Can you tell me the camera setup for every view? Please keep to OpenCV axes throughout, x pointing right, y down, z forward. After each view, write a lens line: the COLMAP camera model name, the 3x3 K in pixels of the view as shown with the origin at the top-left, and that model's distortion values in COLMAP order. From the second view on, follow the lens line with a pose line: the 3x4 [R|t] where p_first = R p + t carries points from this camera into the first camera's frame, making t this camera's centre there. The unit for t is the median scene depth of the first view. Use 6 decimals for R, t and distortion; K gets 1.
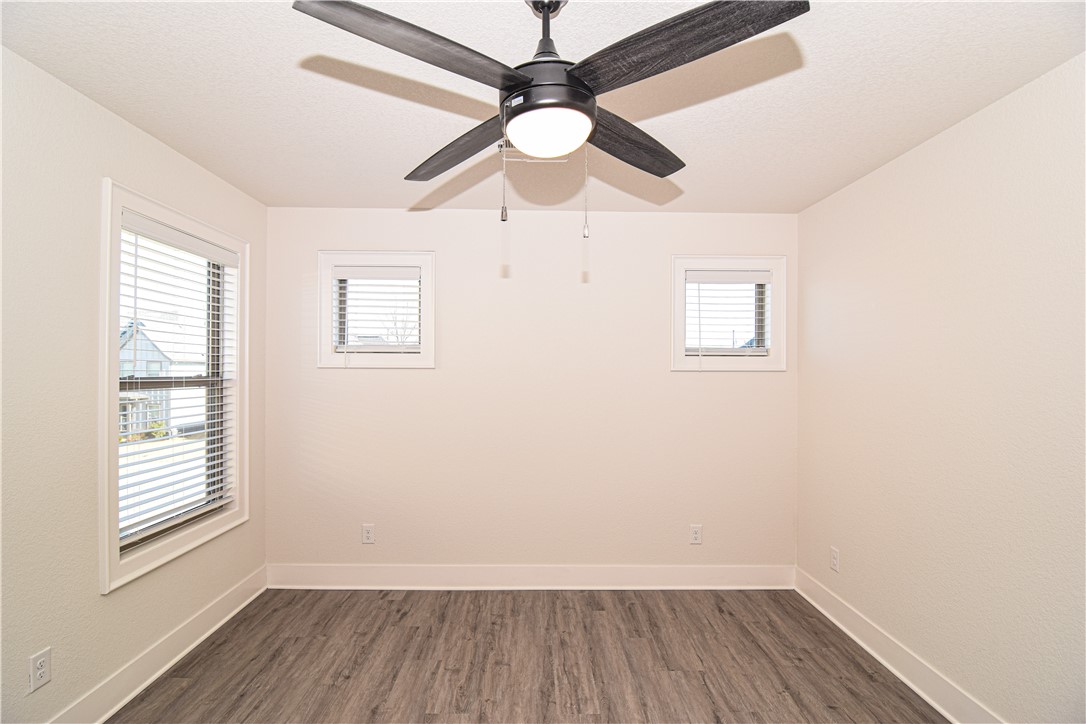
lens RADIAL K [[526.3, 0, 542.9], [0, 526.3, 366.4], [0, 0, 1]] dist [-0.010840, -0.006270]
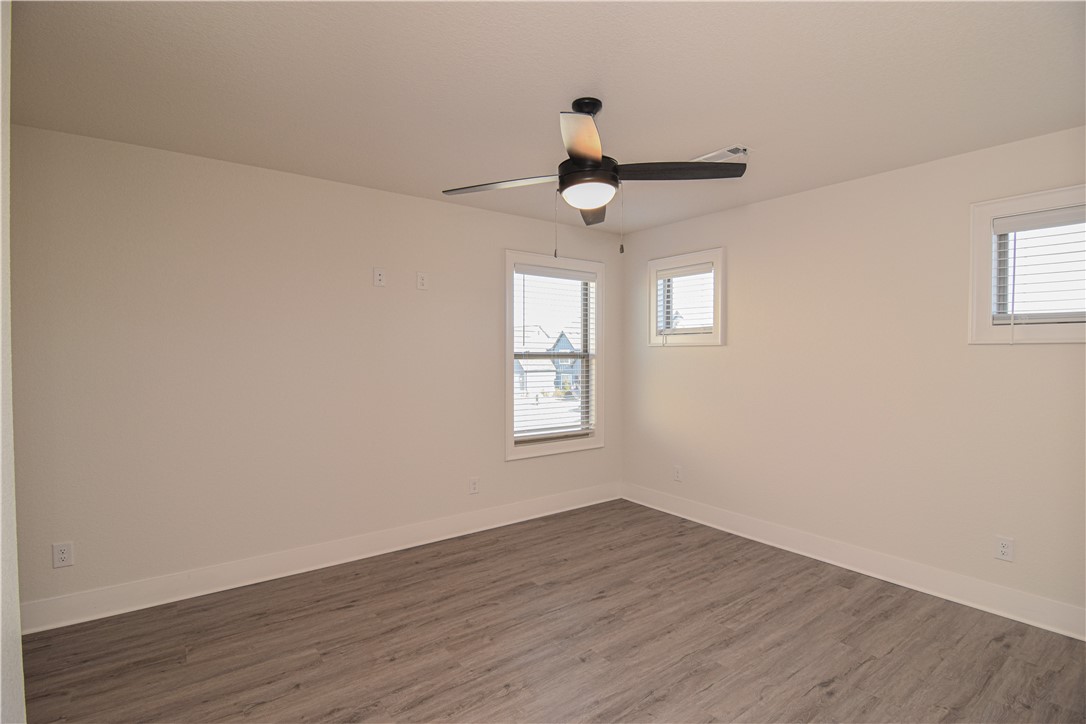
lens RADIAL K [[526.3, 0, 542.2], [0, 526.3, 359.6], [0, 0, 1]] dist [-0.010840, -0.006270]
pose [[0.582487, 0.006203, -0.812817, 0.605985], [0.005764, 0.999914, 0.011762, 0.021817], [0.812820, -0.011536, 0.582401, -0.033258]]
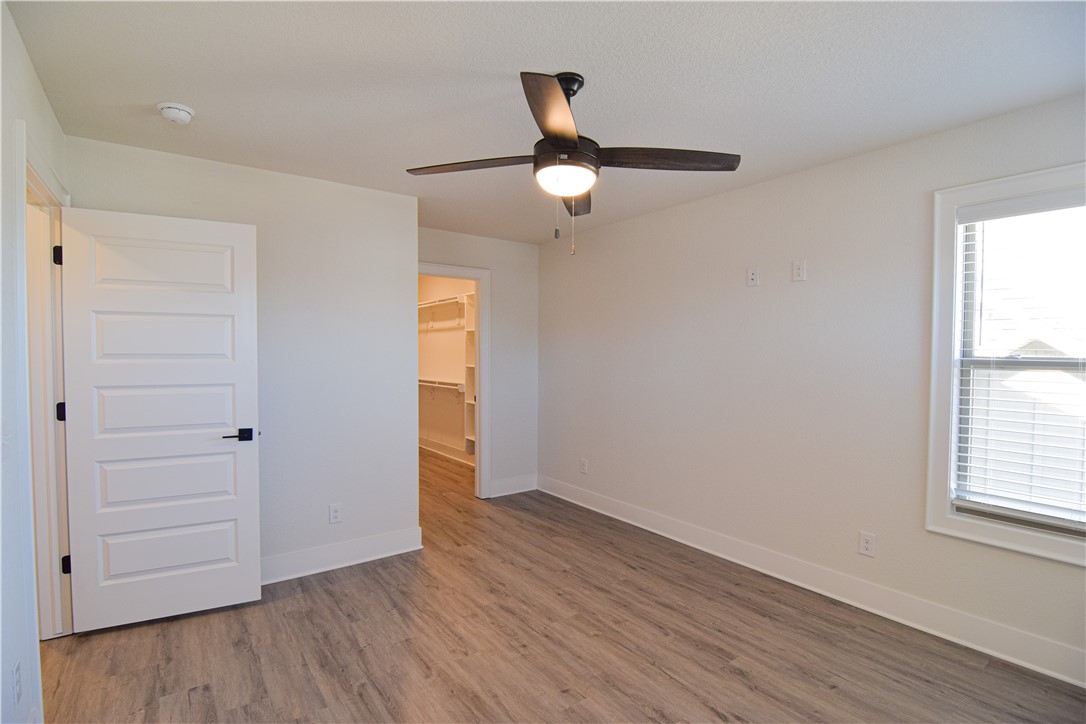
lens RADIAL K [[526.3, 0, 543.5], [0, 526.3, 358.7], [0, 0, 1]] dist [-0.010840, -0.006270]
pose [[-0.823460, -0.006903, -0.567332, 0.434164], [-0.010922, 0.999934, 0.003686, 0.026027], [0.567269, 0.009231, -0.823481, 1.062082]]
